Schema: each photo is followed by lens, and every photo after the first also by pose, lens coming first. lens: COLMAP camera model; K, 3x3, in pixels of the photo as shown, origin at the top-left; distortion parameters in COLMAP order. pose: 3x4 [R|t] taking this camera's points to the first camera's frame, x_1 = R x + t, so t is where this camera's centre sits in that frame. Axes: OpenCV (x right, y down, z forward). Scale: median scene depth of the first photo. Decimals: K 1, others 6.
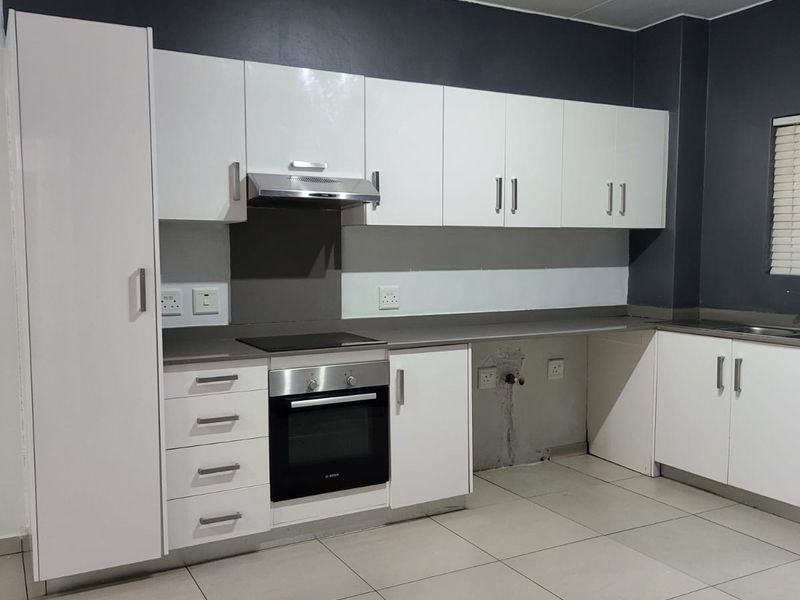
lens RADIAL K [[760.8, 0, 397.4], [0, 760.8, 321.7], [0, 0, 1]] dist [0.019015, 0.013485]
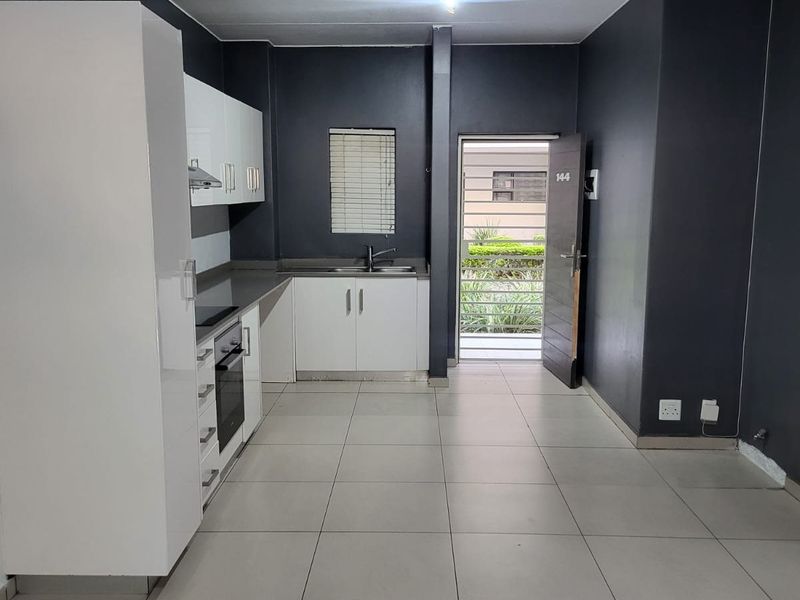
lens RADIAL K [[760.8, 0, 397.4], [0, 760.8, 321.7], [0, 0, 1]] dist [0.019015, 0.013485]
pose [[0.488073, -0.147376, 0.860270, -0.768569], [0.082251, 0.989021, 0.122768, -0.062919], [-0.868918, 0.010839, 0.494837, 0.153010]]
